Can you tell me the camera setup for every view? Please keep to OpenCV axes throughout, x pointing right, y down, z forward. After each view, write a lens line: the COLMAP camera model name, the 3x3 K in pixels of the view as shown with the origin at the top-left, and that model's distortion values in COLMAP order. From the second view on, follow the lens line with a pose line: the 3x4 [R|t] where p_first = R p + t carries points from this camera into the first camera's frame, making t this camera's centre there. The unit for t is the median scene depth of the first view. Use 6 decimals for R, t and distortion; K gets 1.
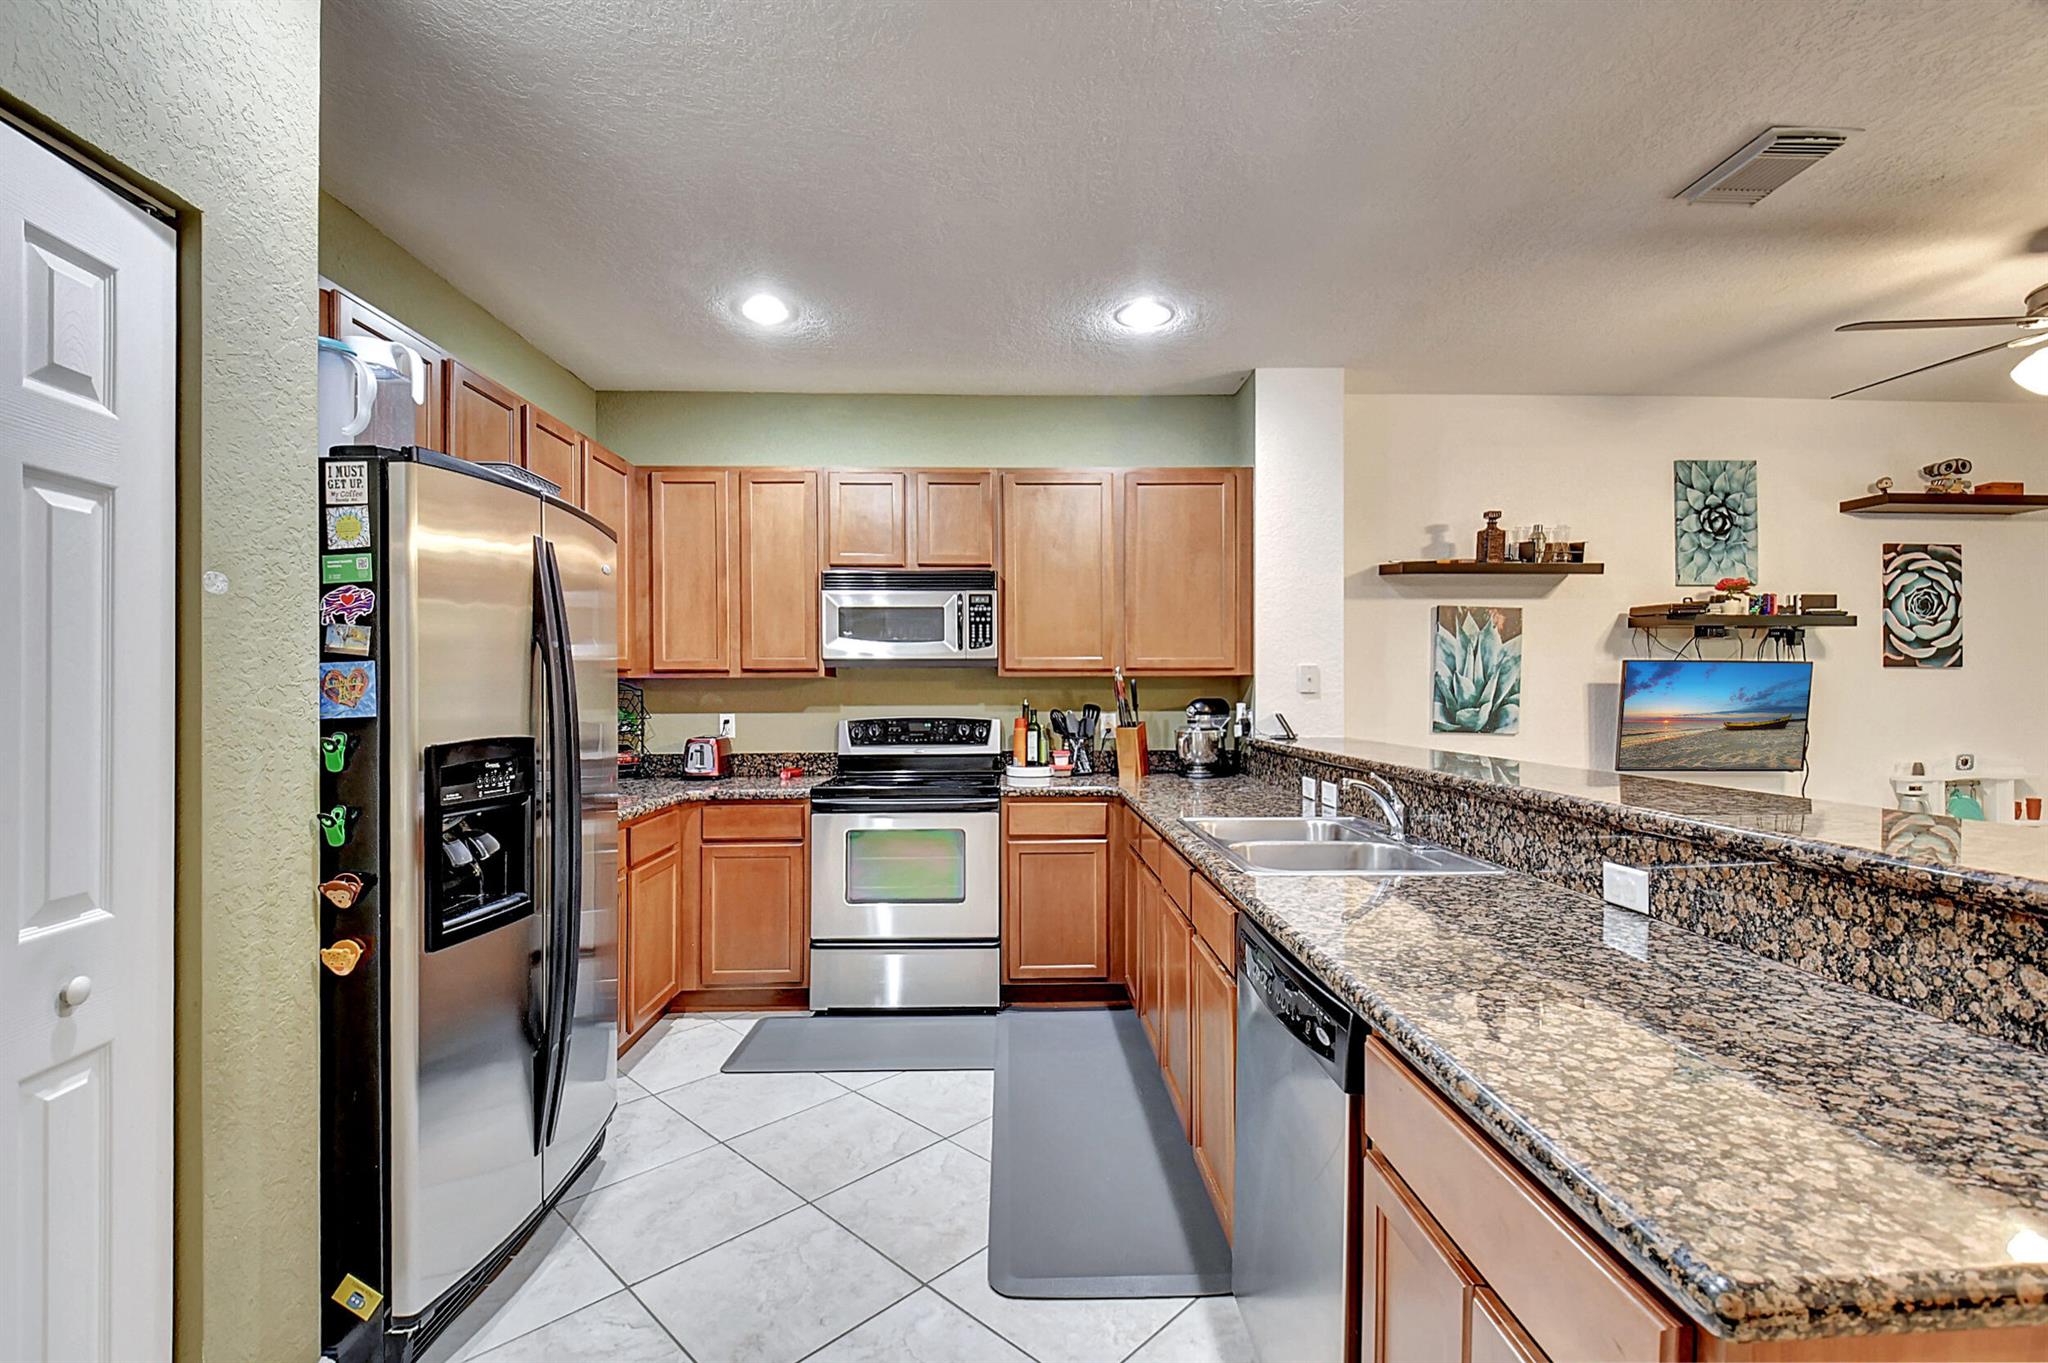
lens RADIAL K [[907.5, 0, 1011.0], [0, 907.5, 698.7], [0, 0, 1]] dist [-0.001685, -0.015221]
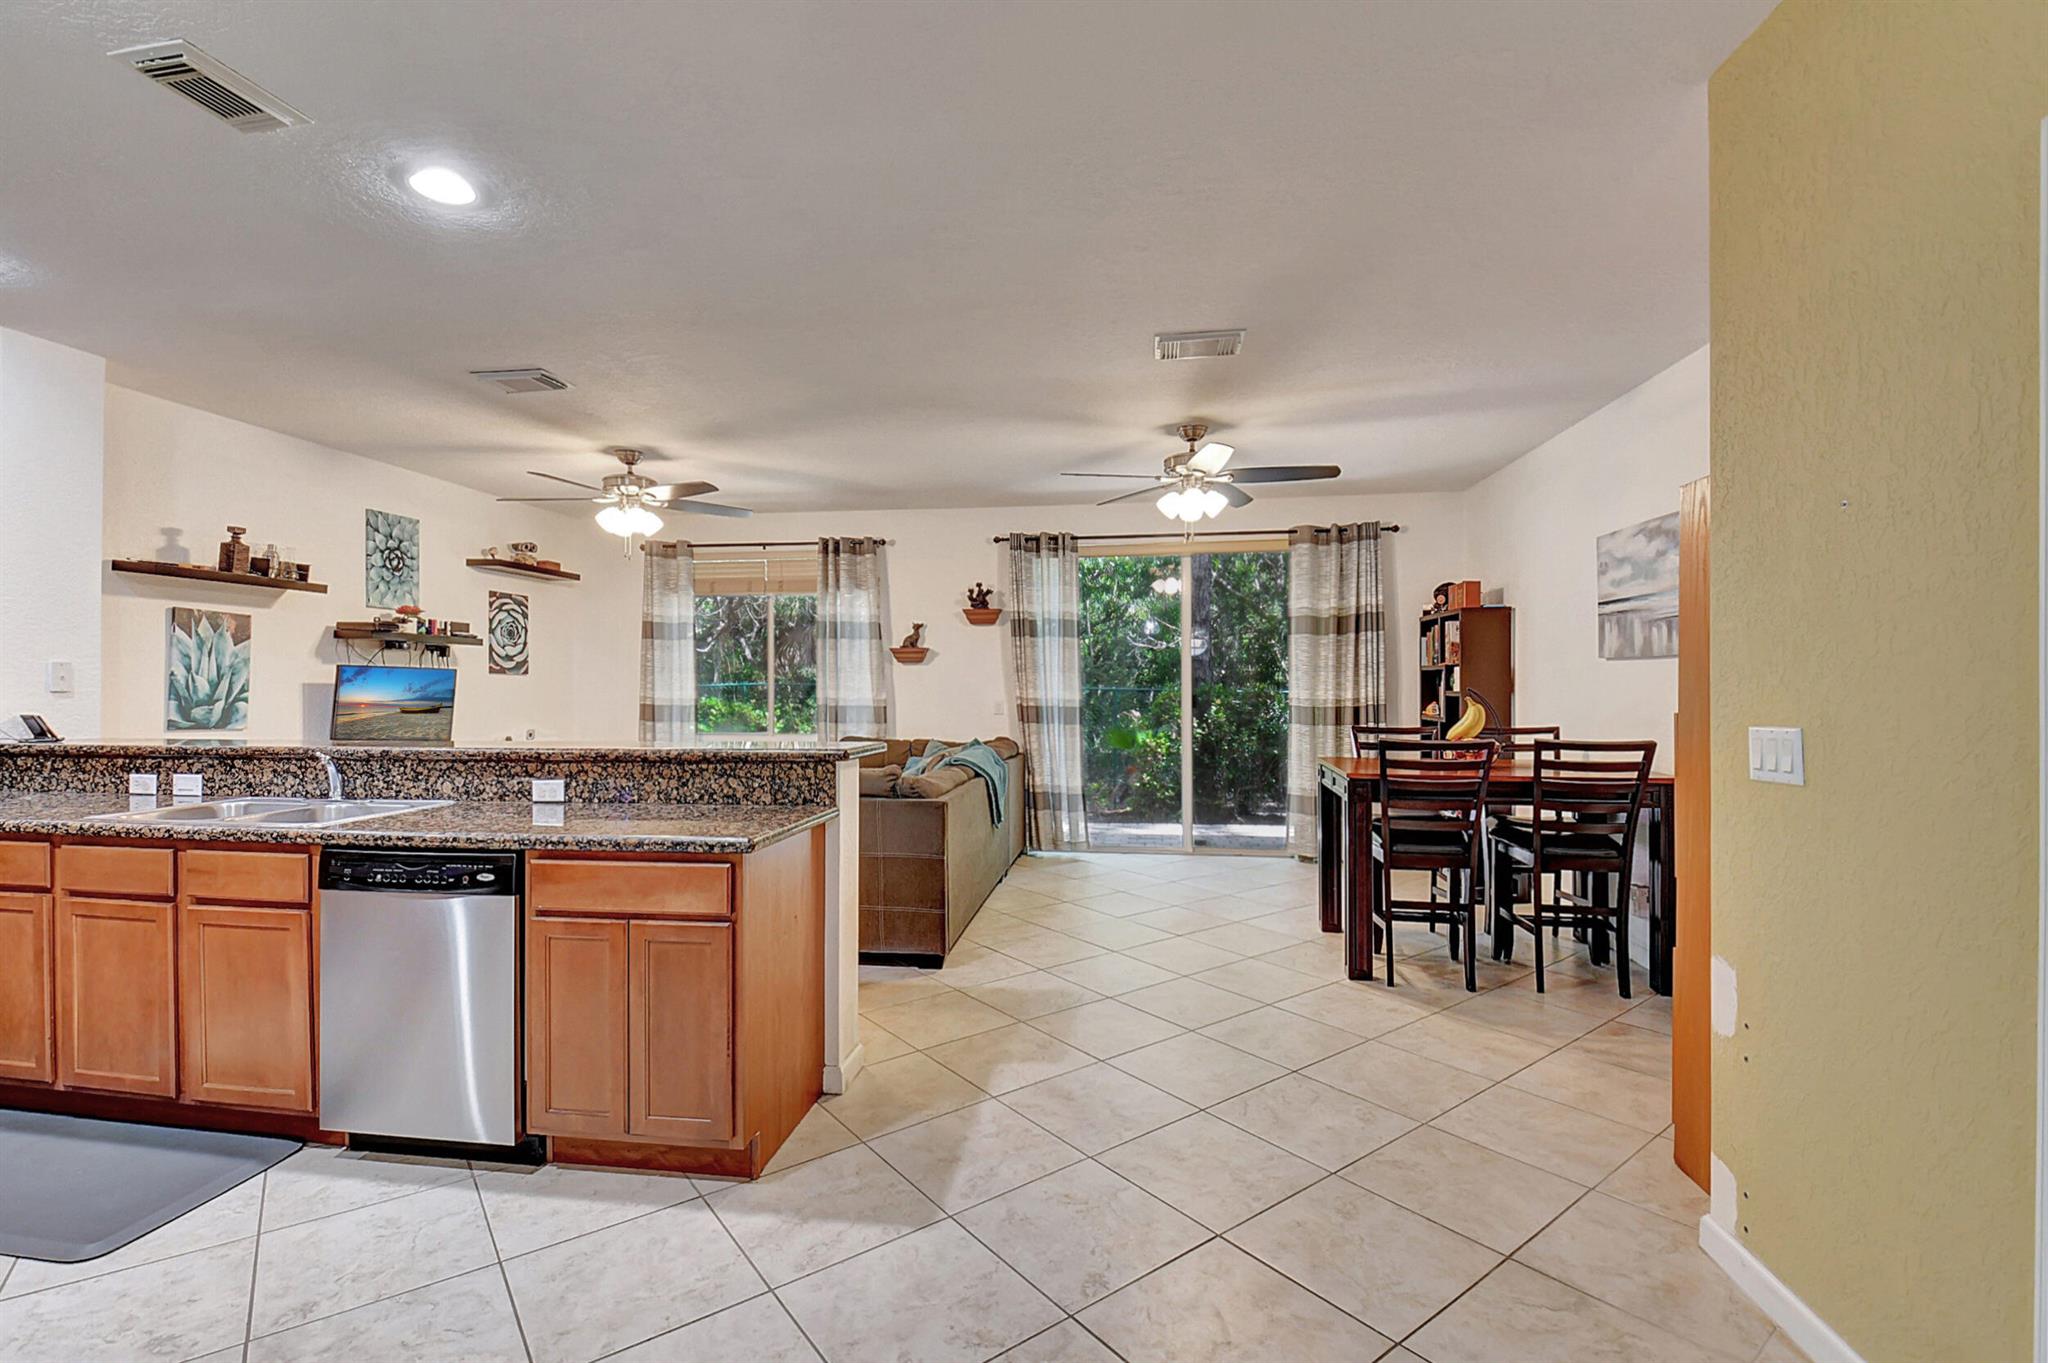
lens RADIAL K [[907.5, 0, 1023.7], [0, 907.5, 689.2], [0, 0, 1]] dist [-0.001685, -0.015221]
pose [[0.145129, 0.000099, 0.989413, -0.434913], [0.008619, 0.999962, -0.001364, 0.000995], [-0.989375, 0.008726, 0.145123, -0.115214]]
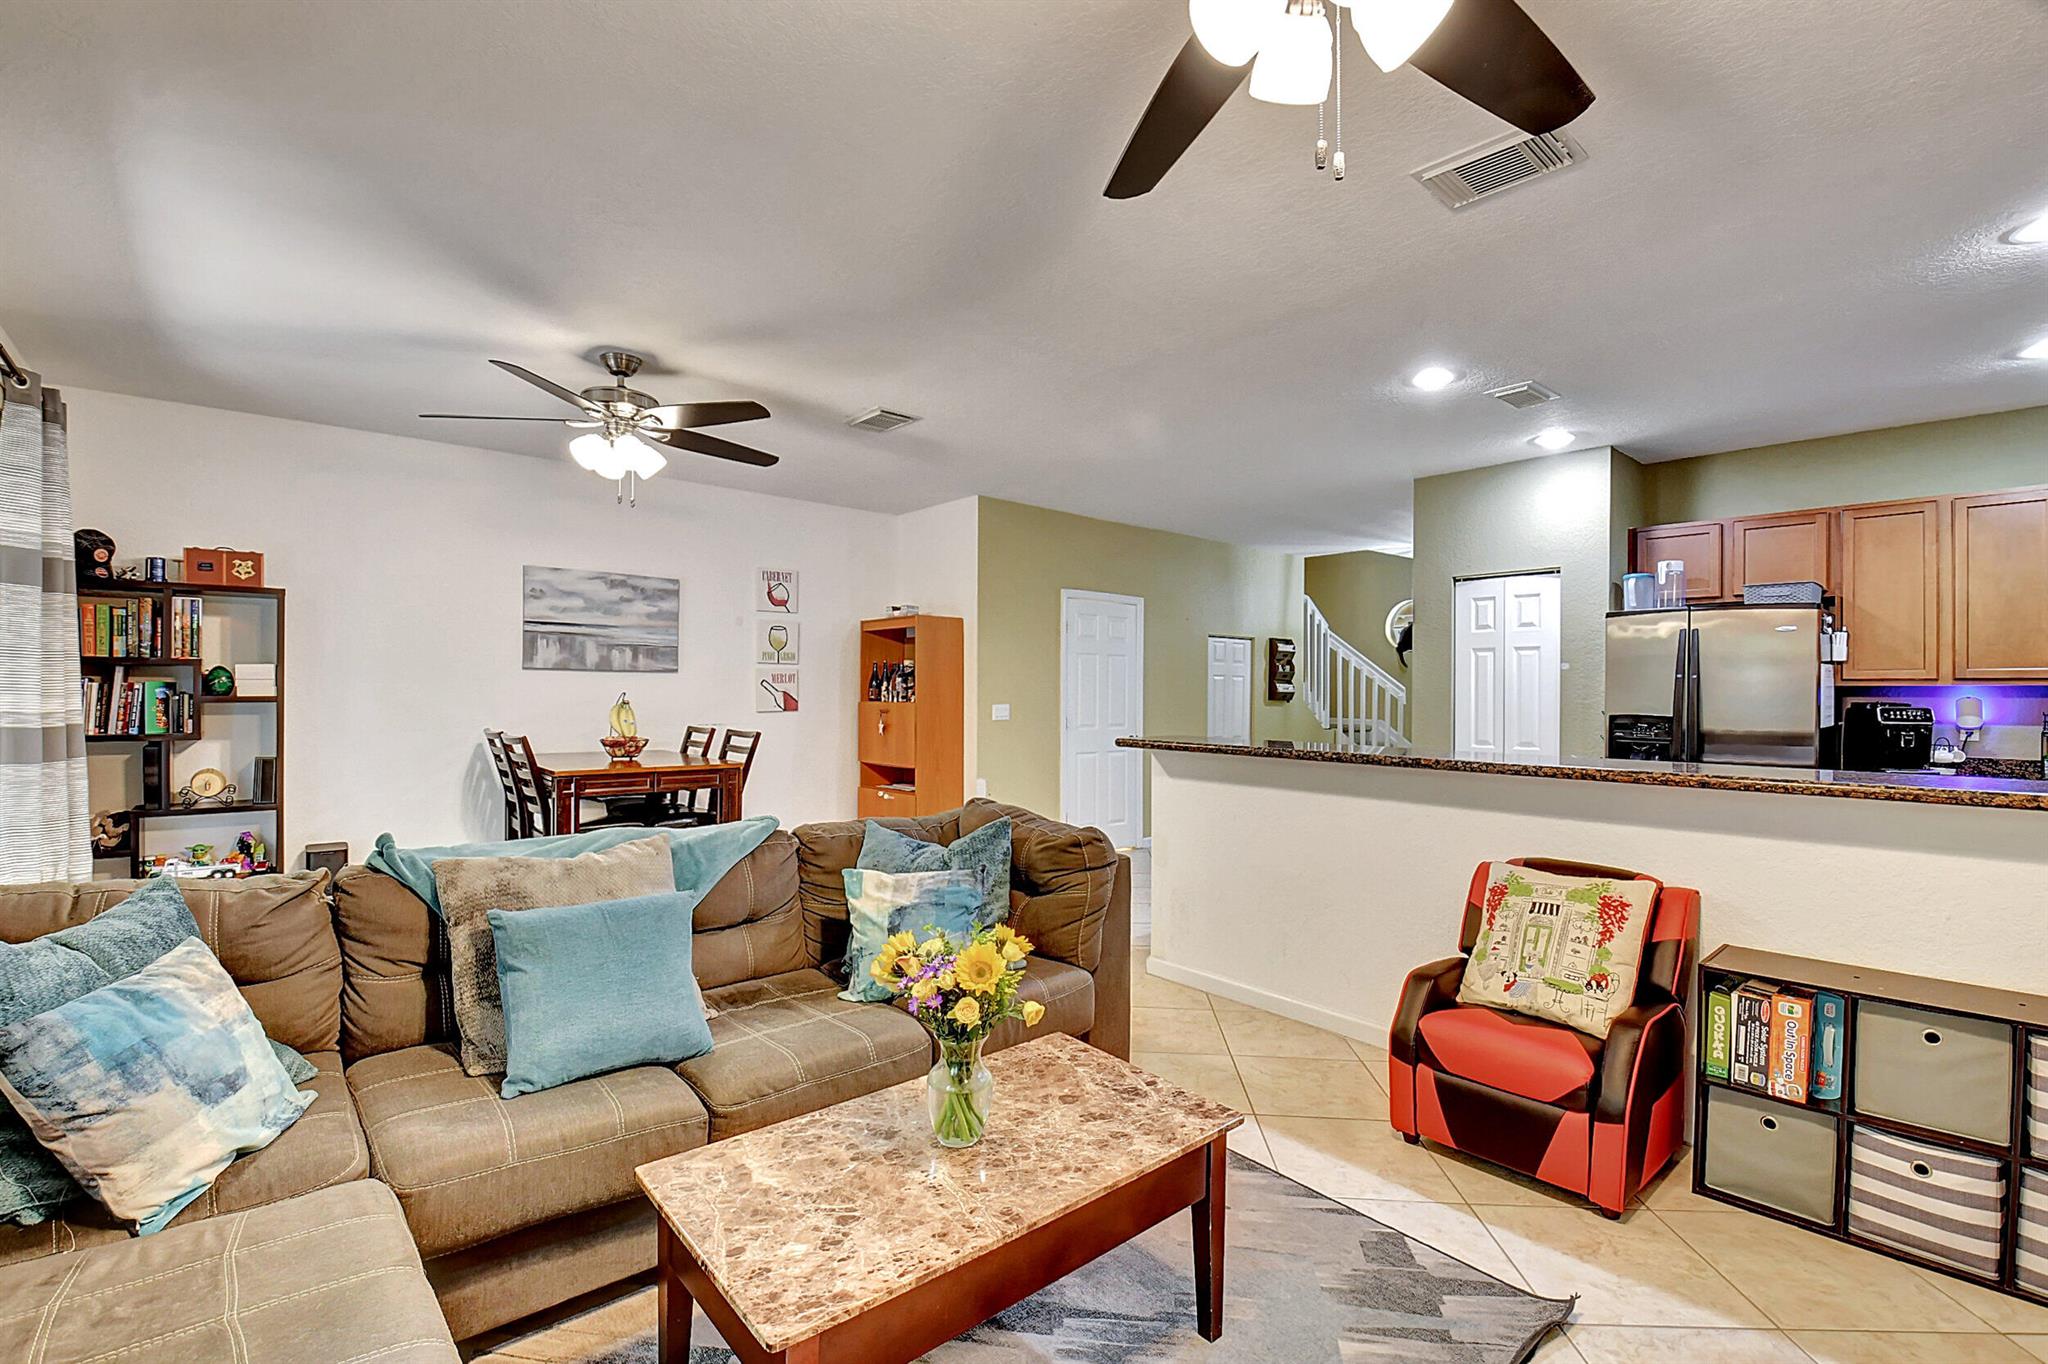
lens RADIAL K [[907.5, 0, 1006.1], [0, 907.5, 687.9], [0, 0, 1]] dist [-0.001685, -0.015221]
pose [[-0.766806, -0.003670, -0.641869, 1.174260], [-0.007501, 0.999967, 0.003244, -0.013002], [0.641836, 0.007303, -0.766808, 0.869173]]
